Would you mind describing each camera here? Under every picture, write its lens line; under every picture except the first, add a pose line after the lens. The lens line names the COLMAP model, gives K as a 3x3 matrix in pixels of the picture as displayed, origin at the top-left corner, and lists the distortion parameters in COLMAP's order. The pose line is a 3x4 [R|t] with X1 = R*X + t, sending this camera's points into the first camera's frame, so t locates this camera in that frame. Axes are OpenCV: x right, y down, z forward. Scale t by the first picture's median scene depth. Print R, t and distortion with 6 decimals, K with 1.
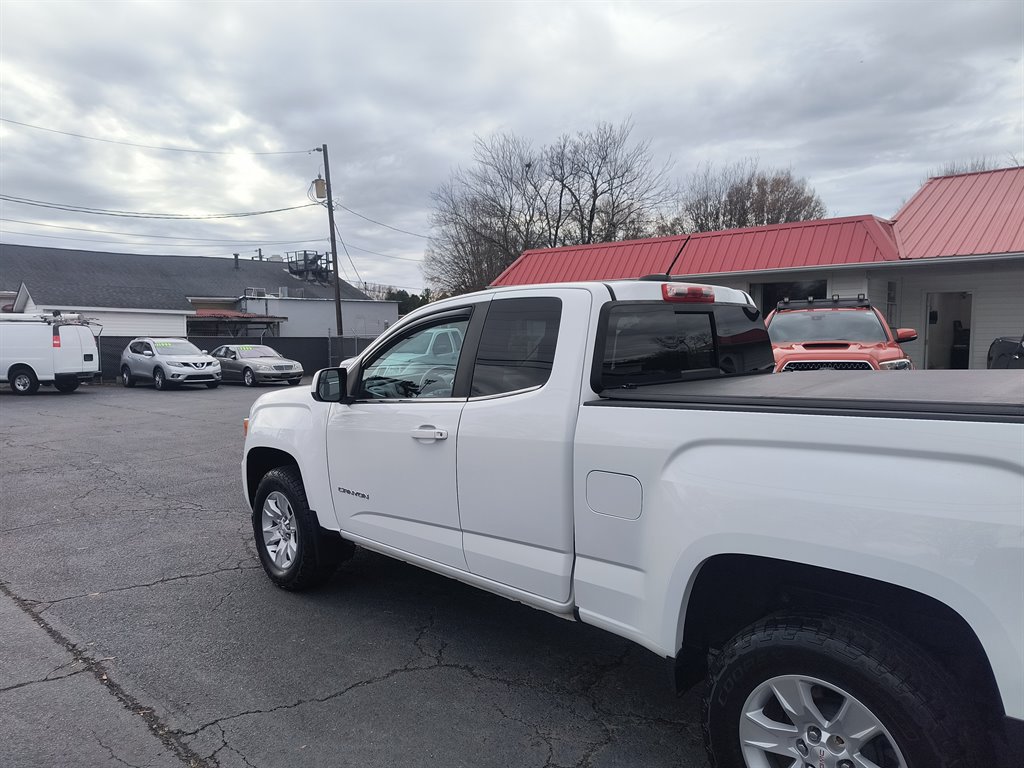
lens RADIAL K [[699.2, 0, 508.2], [0, 699.2, 411.8], [0, 0, 1]] dist [0.024409, -0.004245]
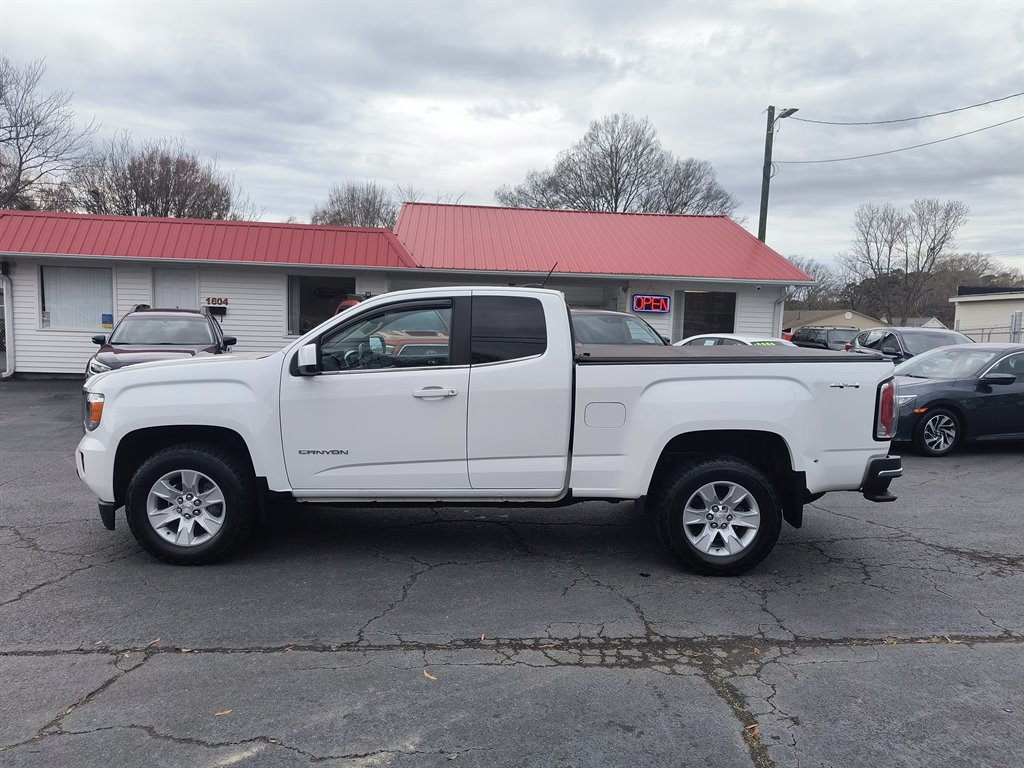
lens RADIAL K [[698.5, 0, 524.7], [0, 698.5, 400.7], [0, 0, 1]] dist [0.003992, 0.002198]
pose [[0.674338, -0.051483, 0.736626, -0.893297], [0.049352, 0.998478, 0.024605, 0.020181], [-0.736772, 0.019762, 0.675852, -0.027069]]
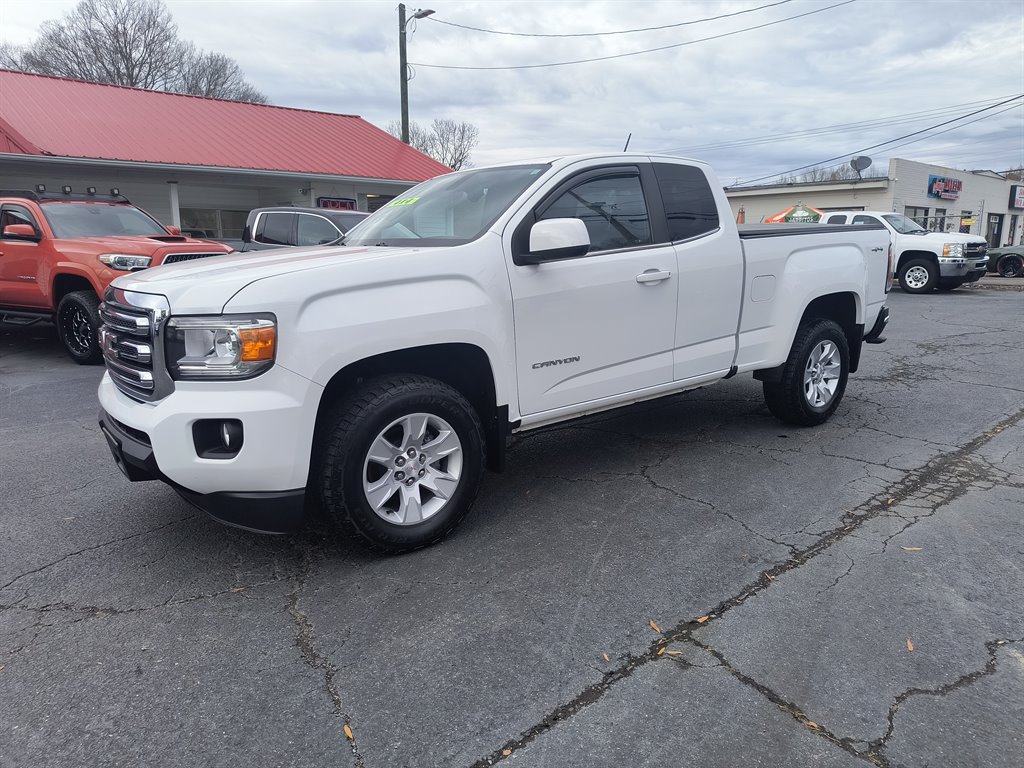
lens RADIAL K [[684.3, 0, 521.3], [0, 684.3, 388.0], [0, 0, 1]] dist [0.058014, -0.062231]
pose [[0.085203, -0.193308, 0.977432, -1.170927], [0.117945, 0.976058, 0.182755, -0.020592], [-0.989358, 0.099712, 0.105963, 1.012385]]
